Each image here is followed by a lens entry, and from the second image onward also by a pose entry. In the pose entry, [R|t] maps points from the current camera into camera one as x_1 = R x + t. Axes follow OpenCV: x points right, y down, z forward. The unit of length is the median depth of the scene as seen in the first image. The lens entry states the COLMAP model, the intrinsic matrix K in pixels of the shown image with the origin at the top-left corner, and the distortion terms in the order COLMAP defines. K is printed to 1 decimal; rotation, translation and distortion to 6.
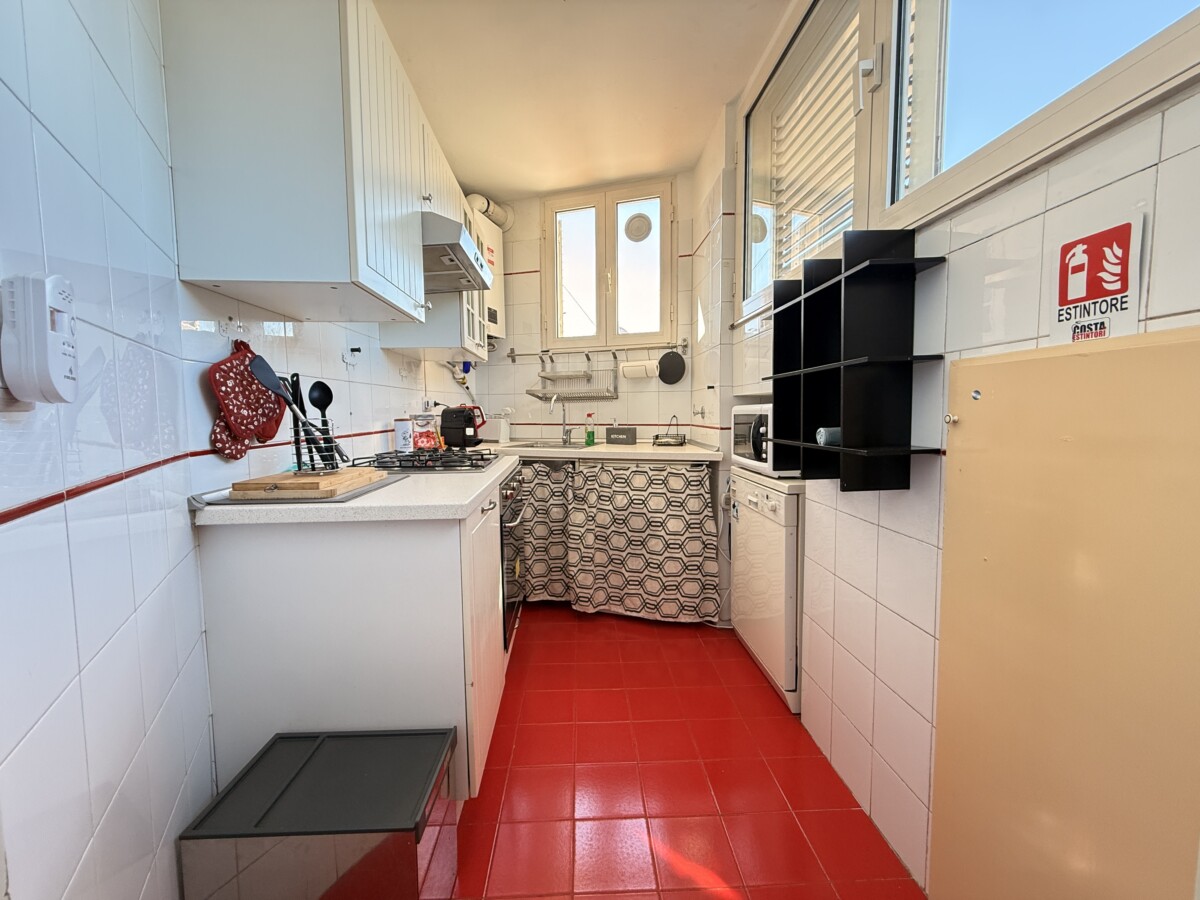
lens RADIAL K [[475.1, 0, 596.8], [0, 475.1, 448.7], [0, 0, 1]] dist [-0.001165, 0.000232]
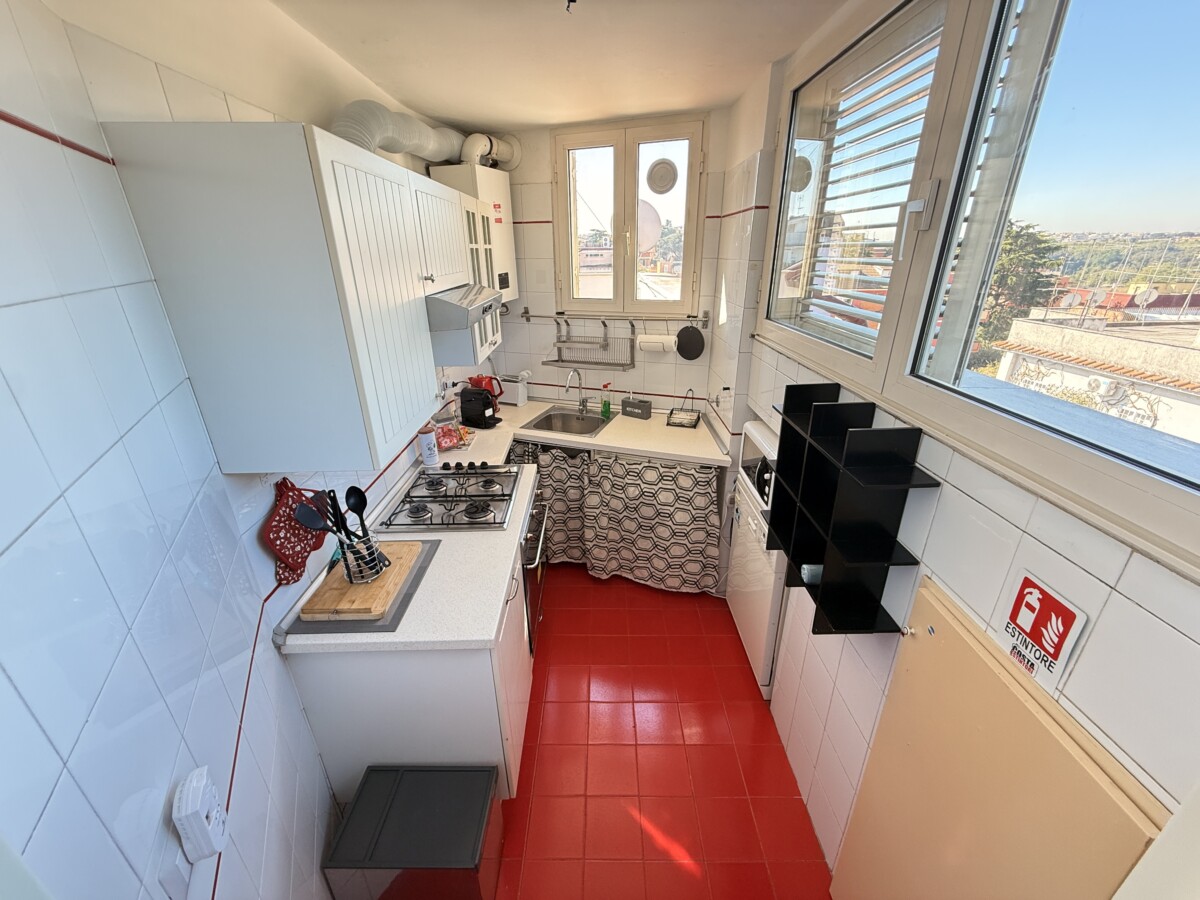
lens RADIAL K [[475.1, 0, 596.1], [0, 475.1, 450.2], [0, 0, 1]] dist [-0.001165, 0.000232]
pose [[0.998887, 0.014492, -0.044877, 0.014971], [0.000237, 0.950054, 0.312085, -0.320513], [0.047159, -0.311748, 0.948994, 0.005754]]
